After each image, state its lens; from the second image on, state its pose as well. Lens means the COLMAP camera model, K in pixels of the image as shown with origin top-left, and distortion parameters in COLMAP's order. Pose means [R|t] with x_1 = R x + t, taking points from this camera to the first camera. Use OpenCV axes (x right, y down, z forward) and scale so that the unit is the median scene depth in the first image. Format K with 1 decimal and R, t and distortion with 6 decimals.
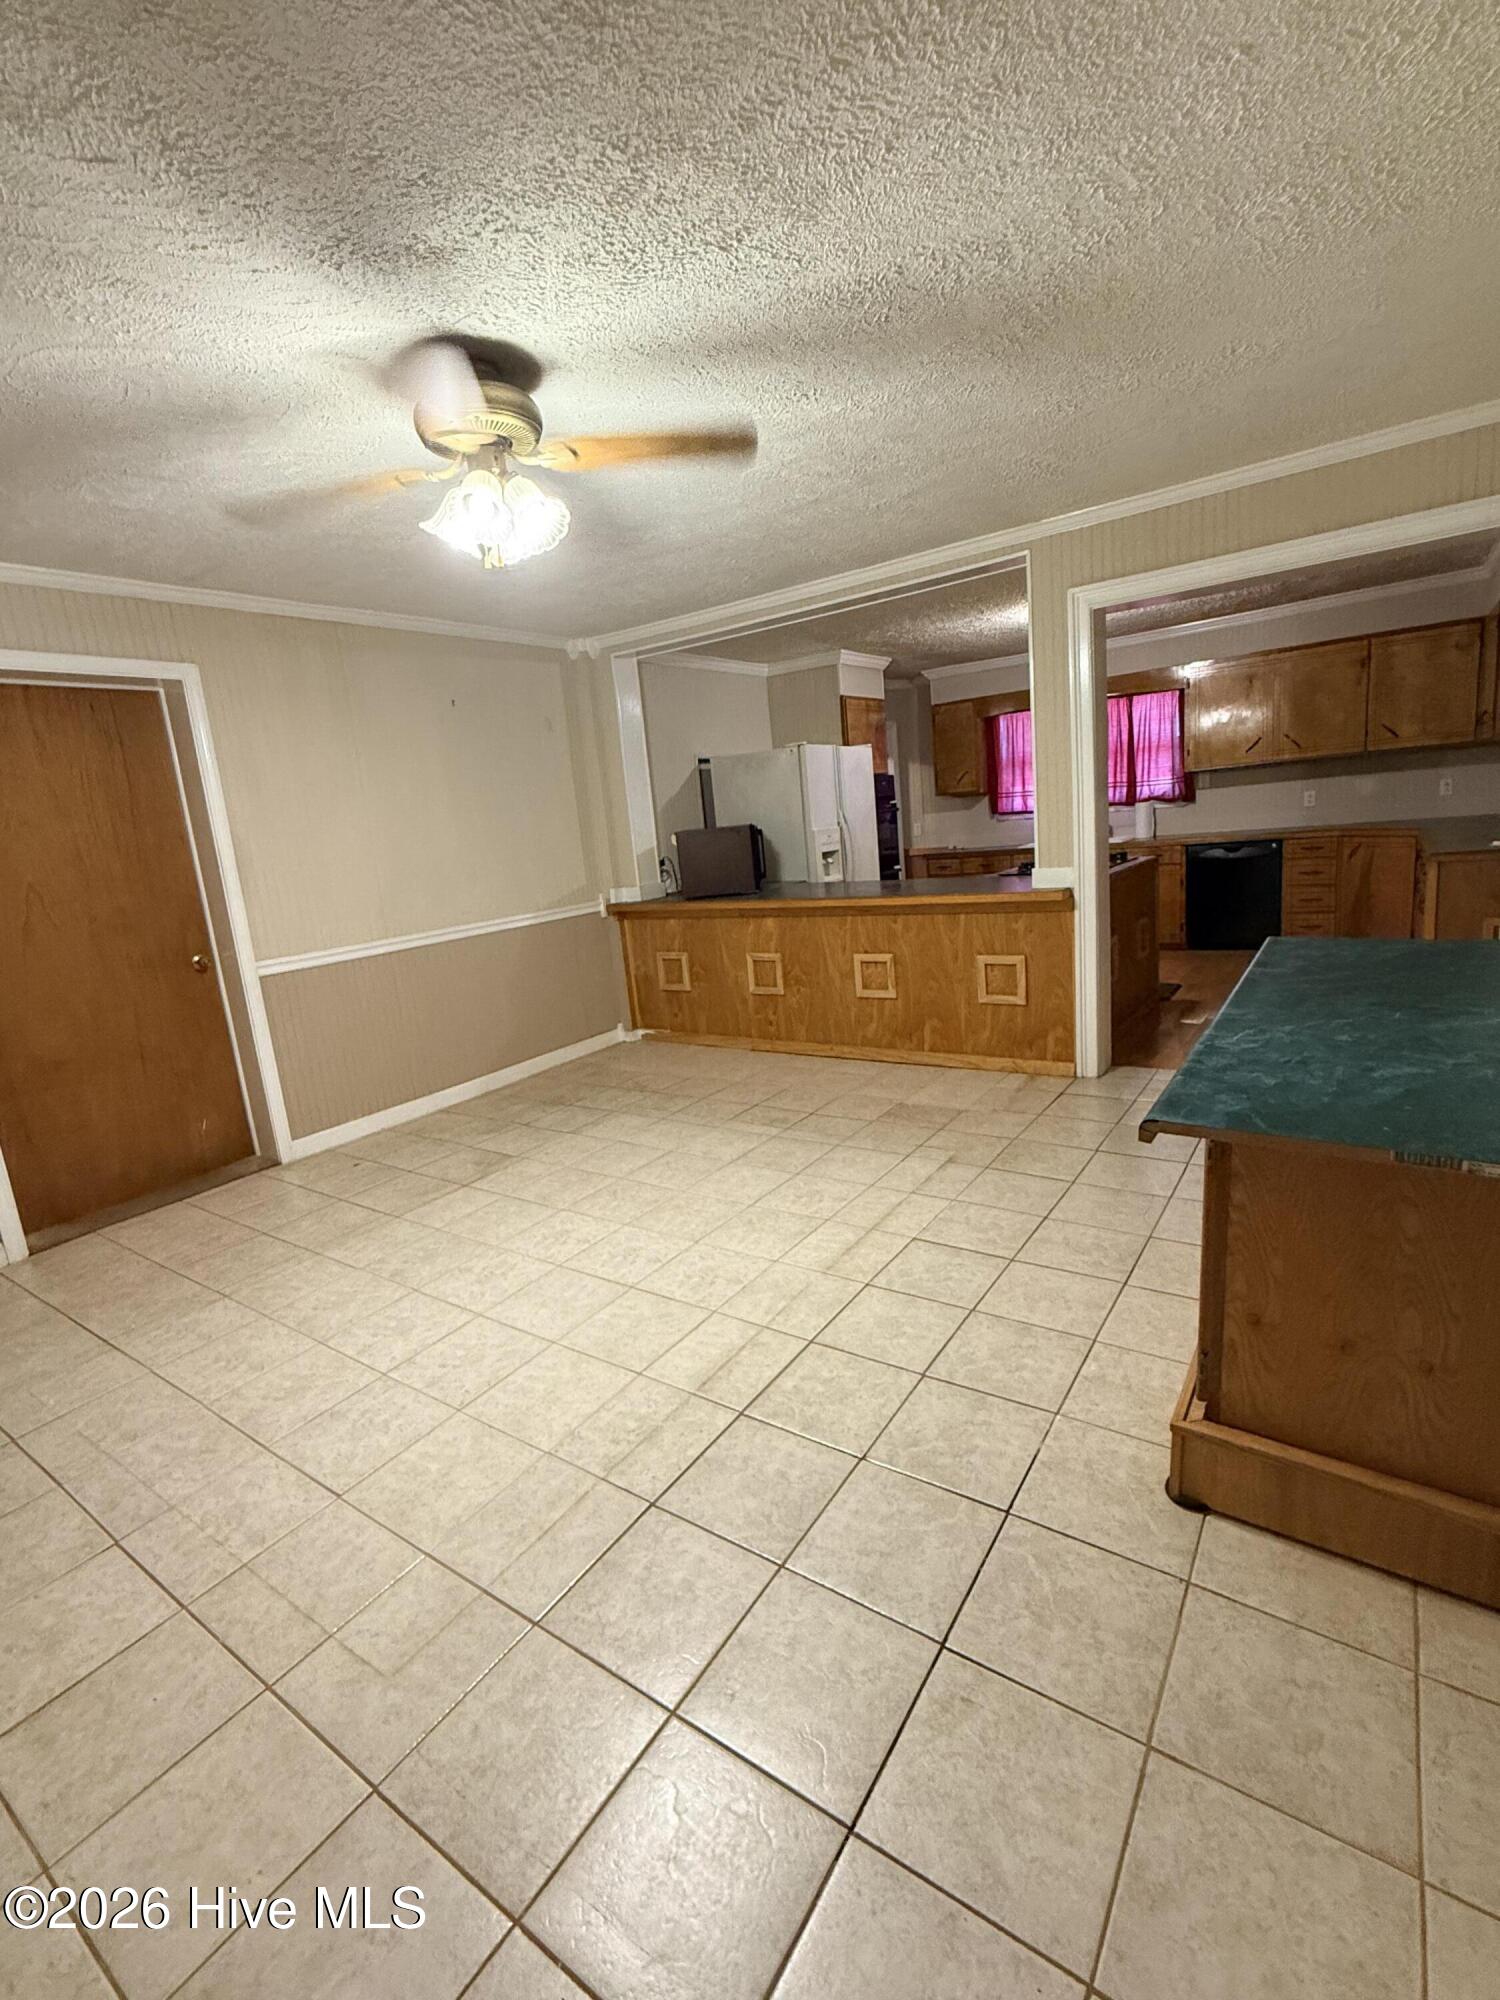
lens RADIAL K [[881.6, 0, 755.3], [0, 881.6, 995.7], [0, 0, 1]] dist [-0.008747, 0.001011]
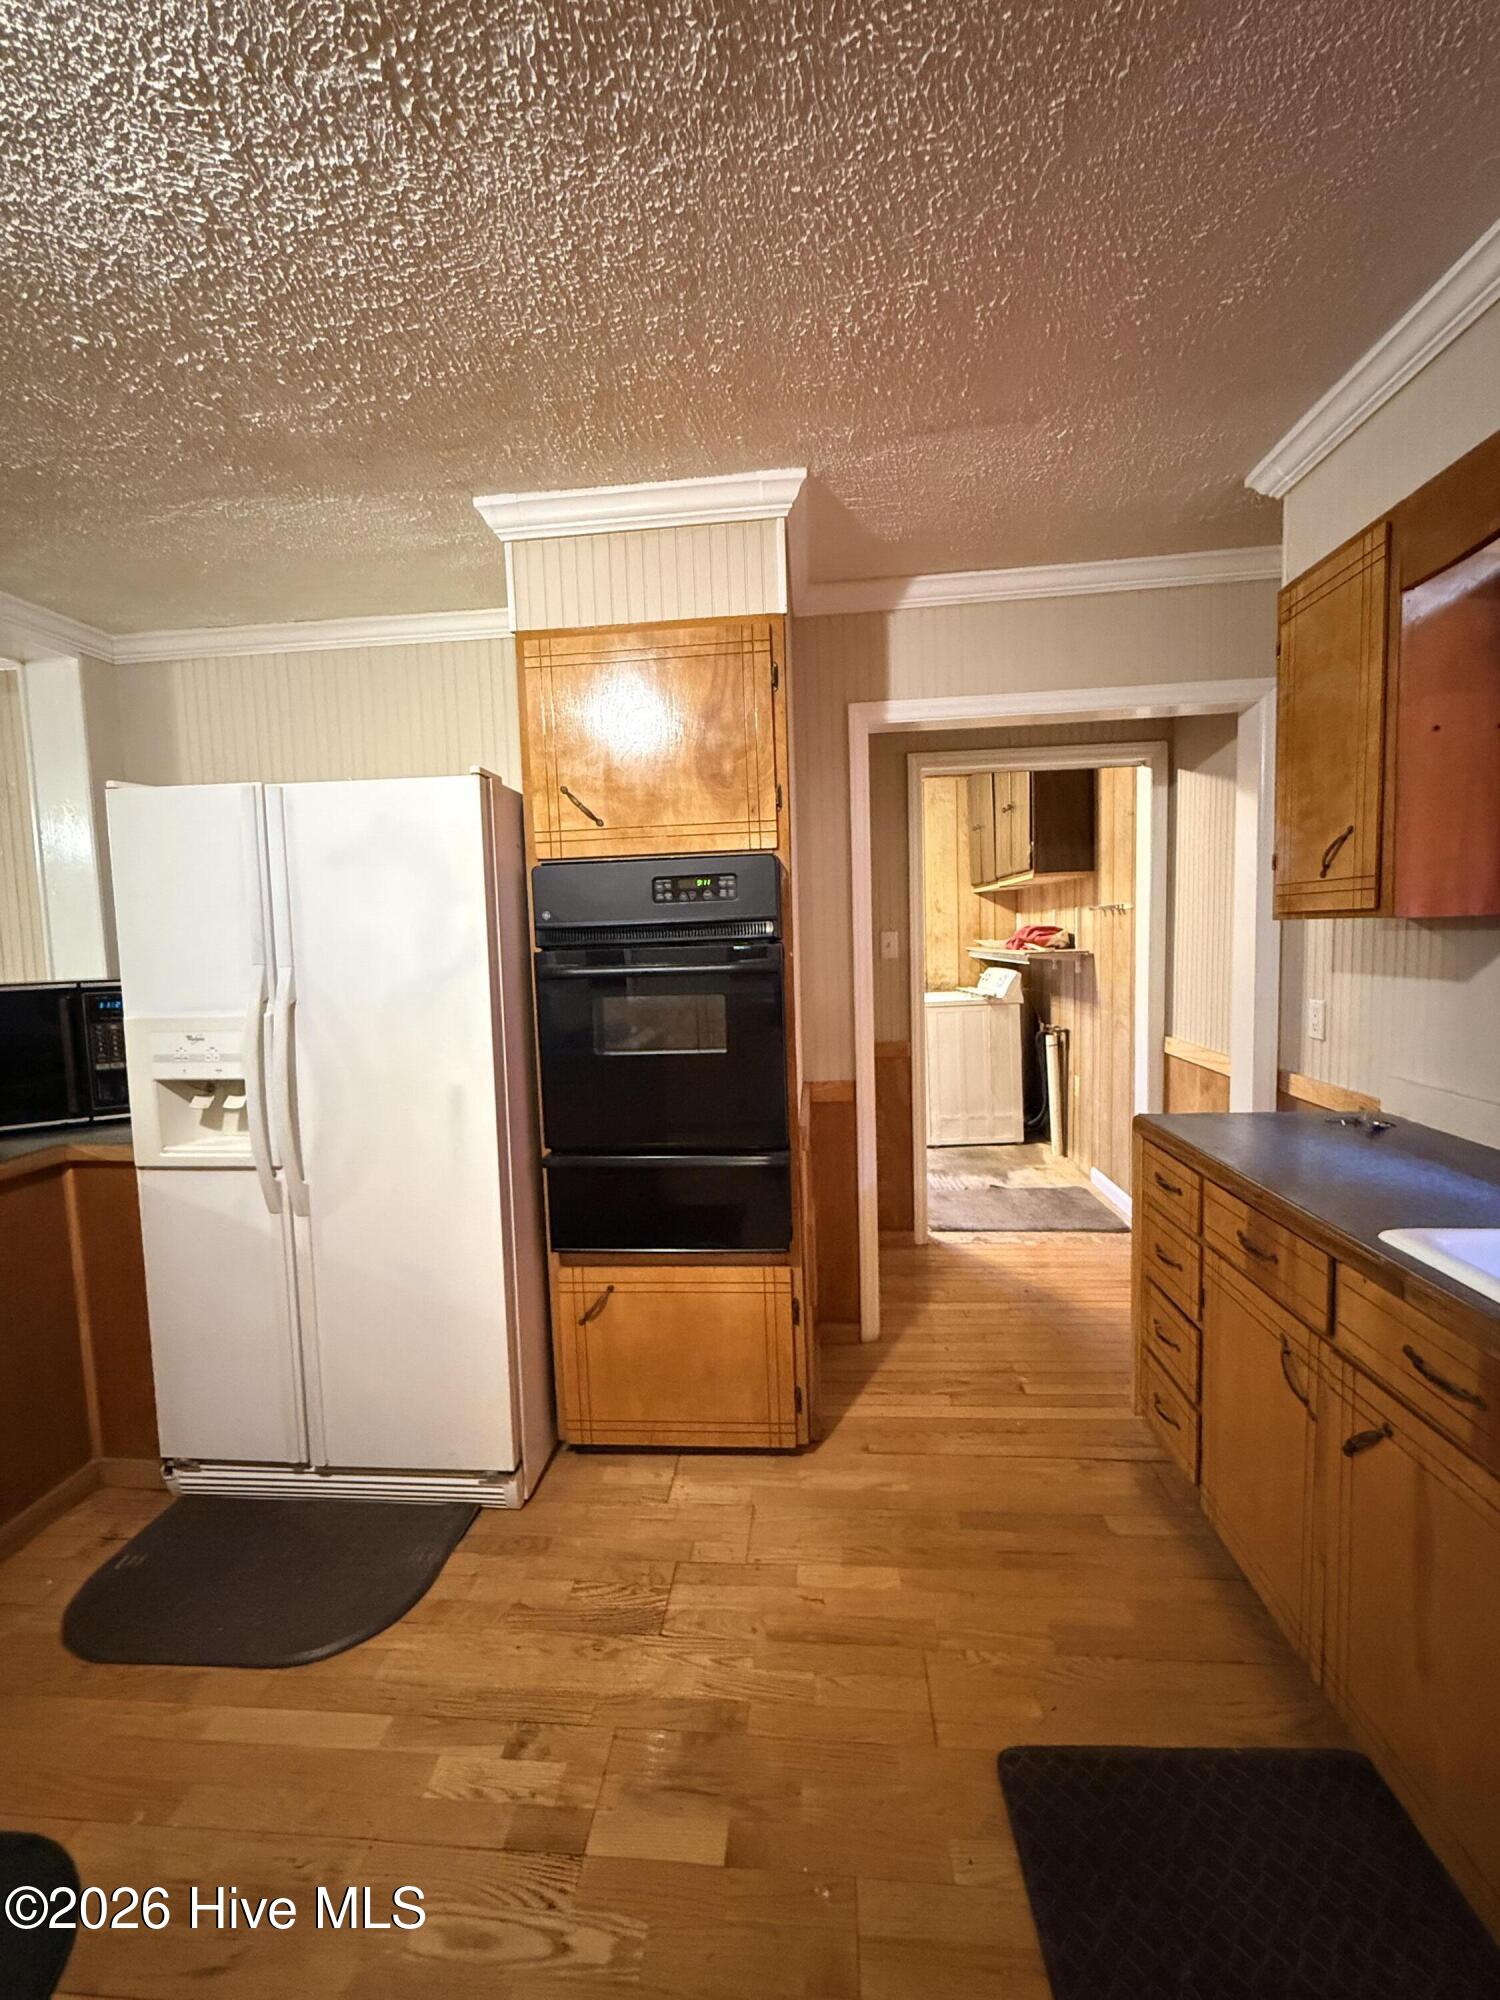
lens RADIAL K [[799.5, 0, 750.2], [0, 799.5, 989.7], [0, 0, 1]] dist [-0.000623, 0.000083]
pose [[0.508566, 0.137294, -0.850007, 0.564069], [-0.186873, 0.981274, 0.046689, -0.310344], [0.840499, 0.135099, 0.524699, 1.227299]]
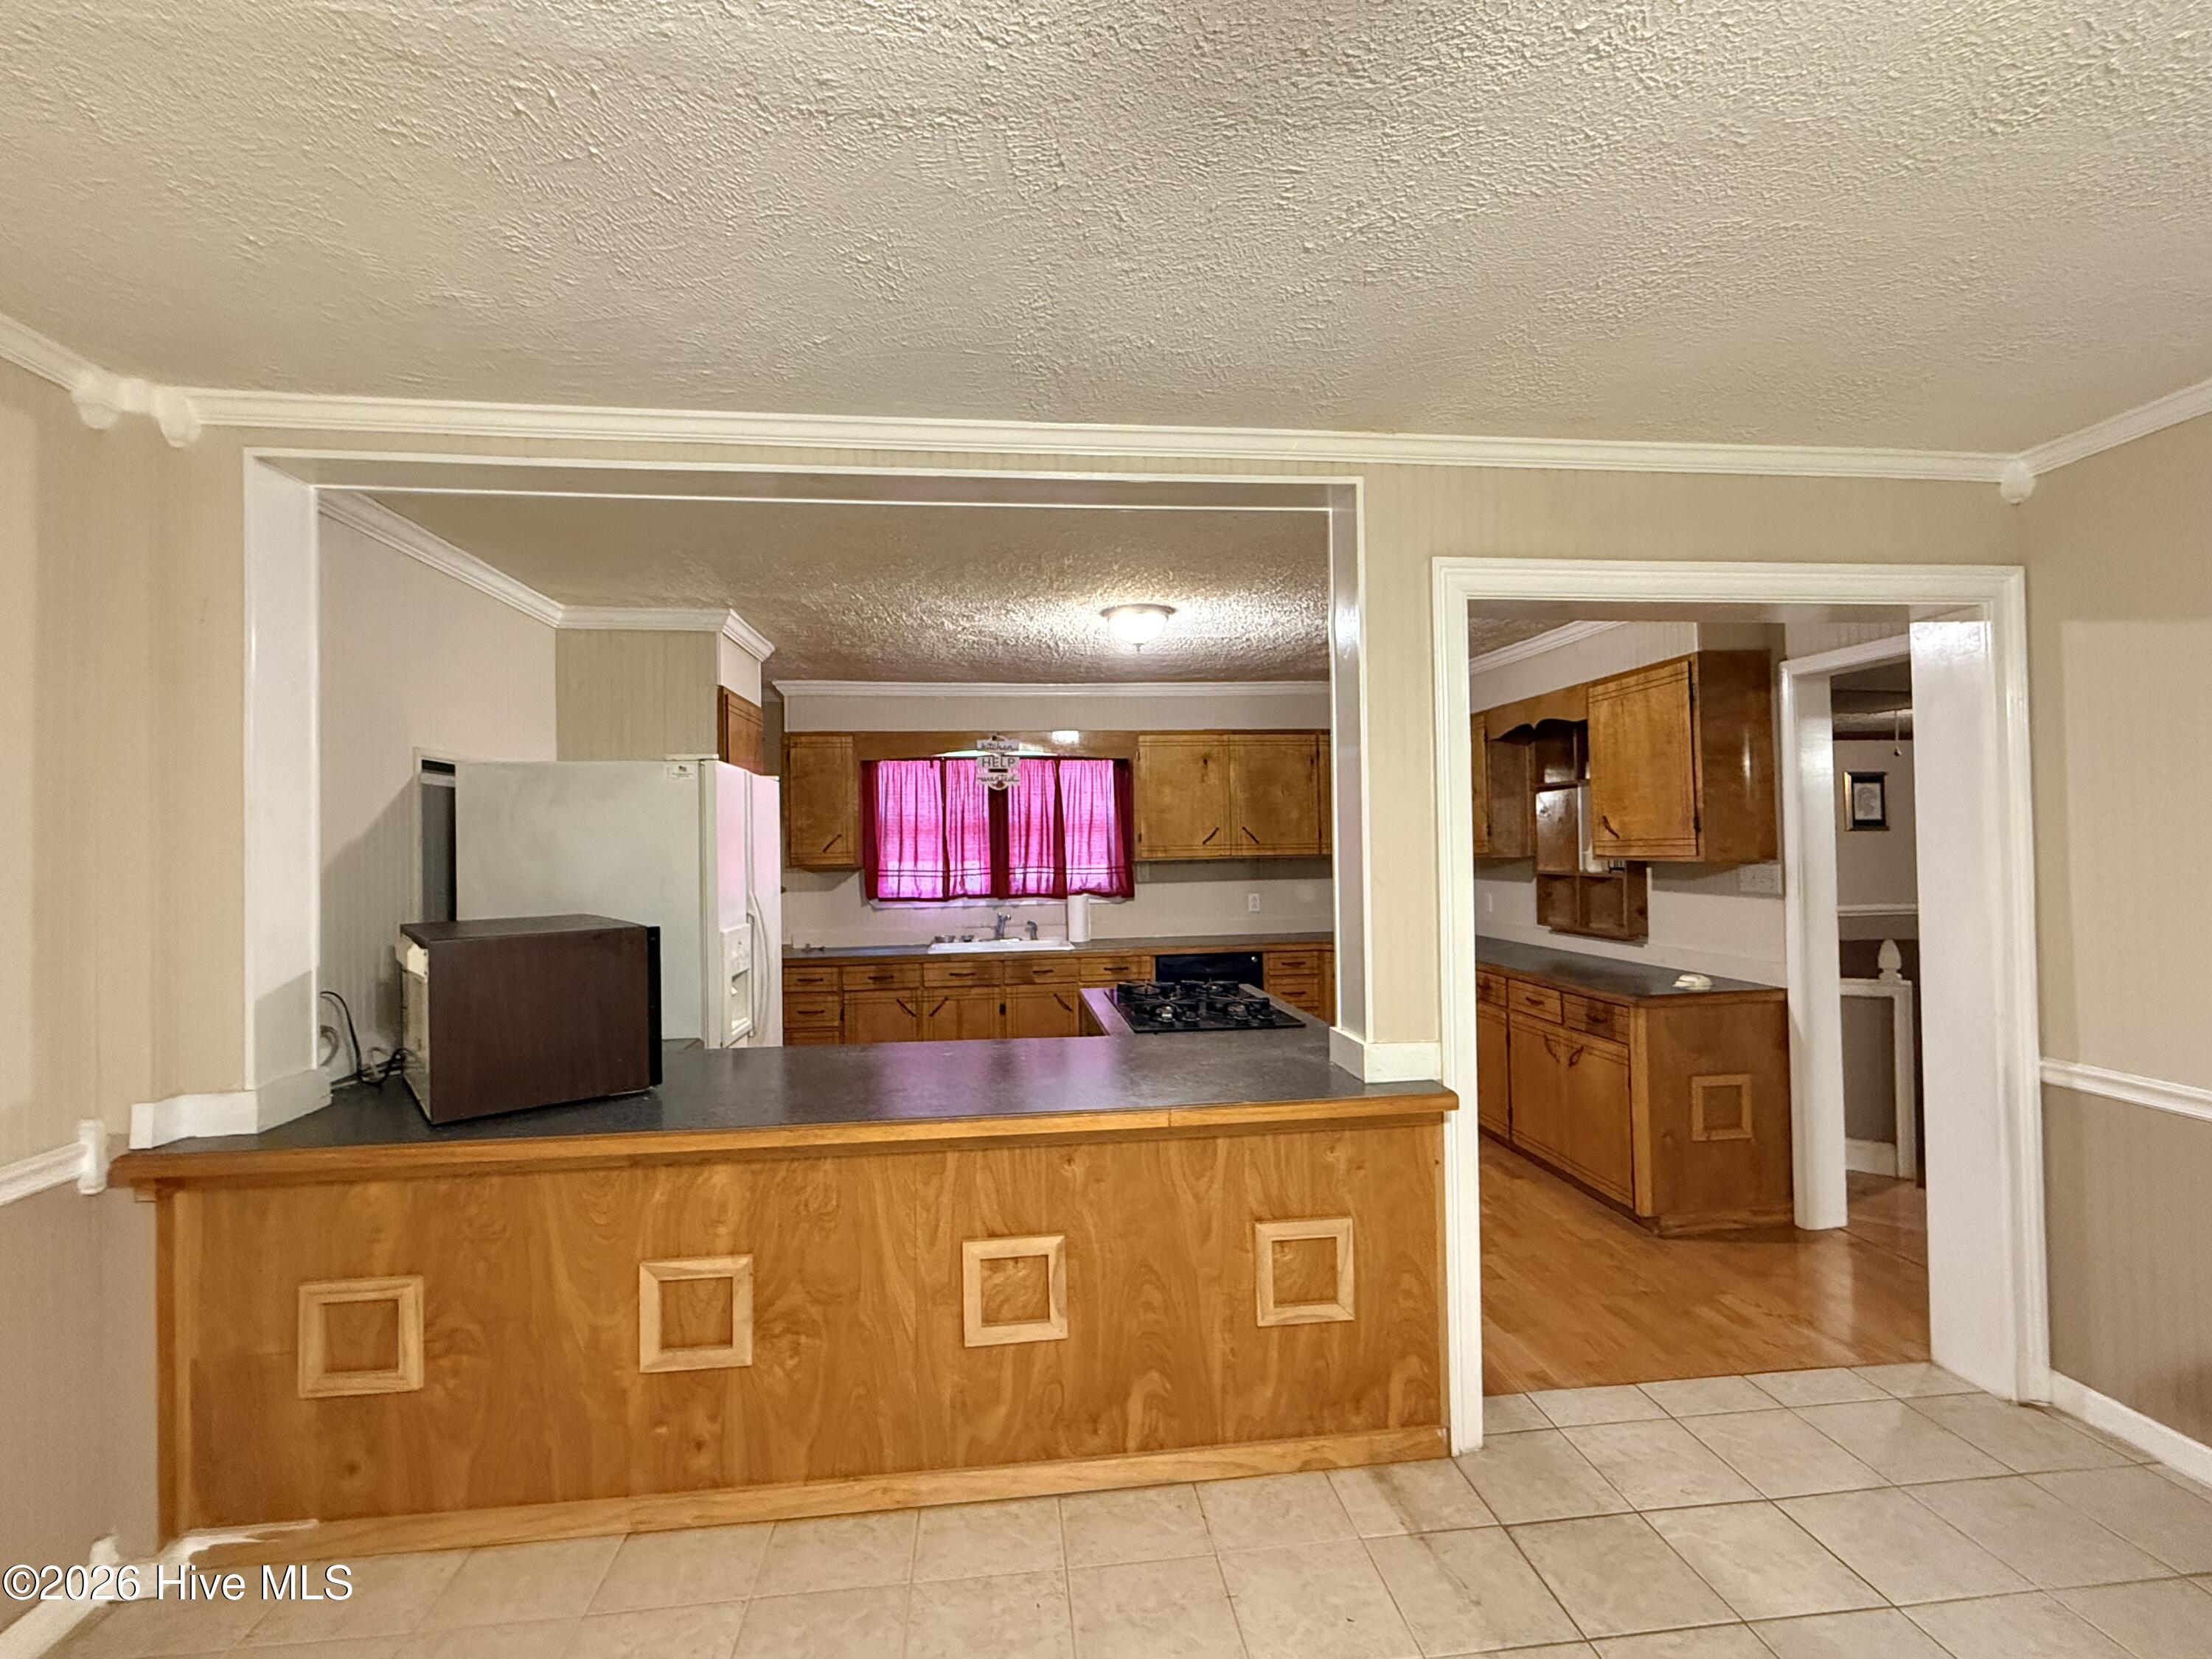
lens RADIAL K [[975.1, 0, 1104.2], [0, 975.1, 833.3], [0, 0, 1]] dist [-0.008747, 0.001011]
pose [[0.750507, 0.090080, 0.654695, -0.153943], [0.077514, 0.971830, -0.222573, -0.122720], [-0.656301, 0.217791, 0.722382, 0.541628]]
